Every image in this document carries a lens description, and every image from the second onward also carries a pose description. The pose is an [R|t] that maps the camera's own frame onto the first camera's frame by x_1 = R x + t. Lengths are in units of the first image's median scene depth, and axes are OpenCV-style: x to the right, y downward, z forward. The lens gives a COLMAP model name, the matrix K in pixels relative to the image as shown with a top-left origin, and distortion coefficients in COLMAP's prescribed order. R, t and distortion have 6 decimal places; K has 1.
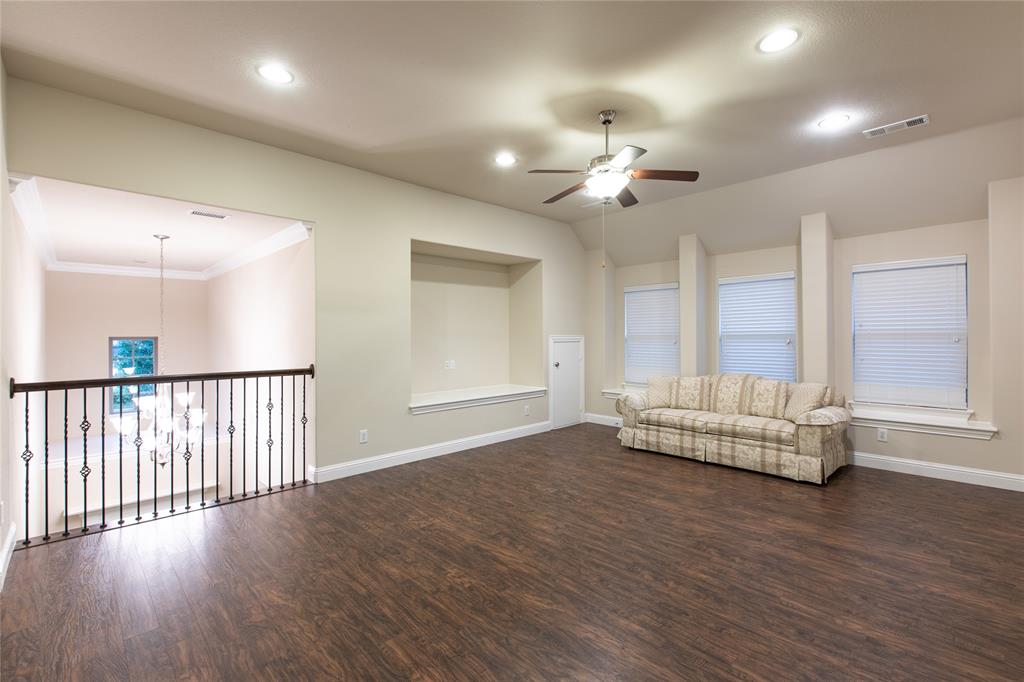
lens RADIAL K [[471.2, 0, 512.0], [0, 471.2, 336.7], [0, 0, 1]] dist [0.005690, -0.000095]
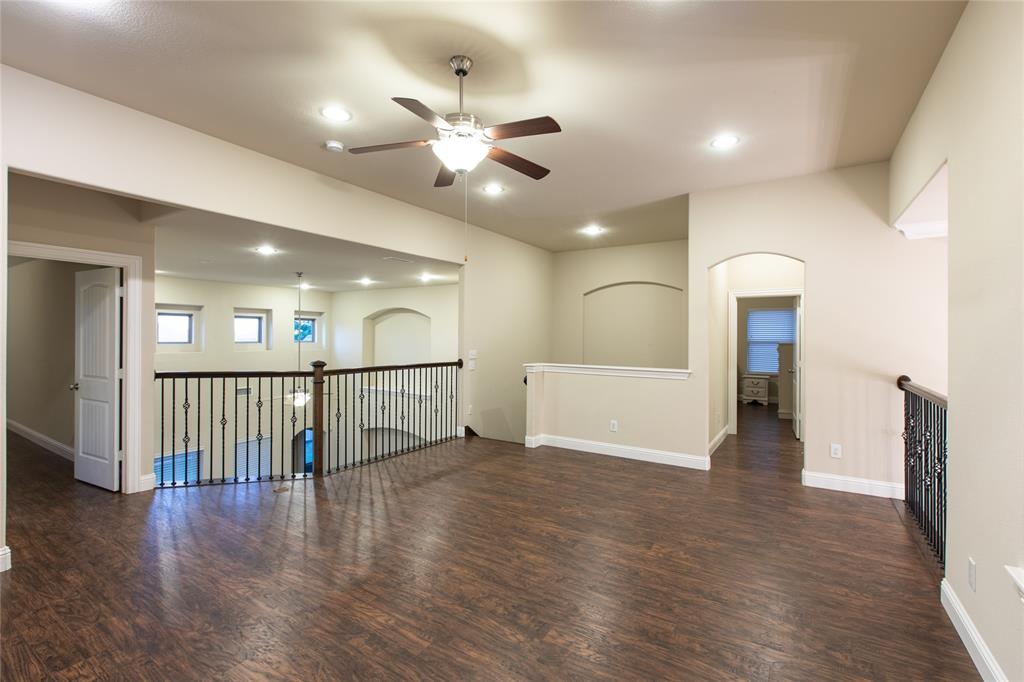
lens RADIAL K [[471.2, 0, 511.5], [0, 471.2, 335.6], [0, 0, 1]] dist [0.005690, -0.000095]
pose [[-0.975056, 0.000534, -0.221958, 0.324666], [-0.000453, 0.999990, 0.004394, -0.032181], [0.221958, 0.004385, -0.975046, 1.958964]]
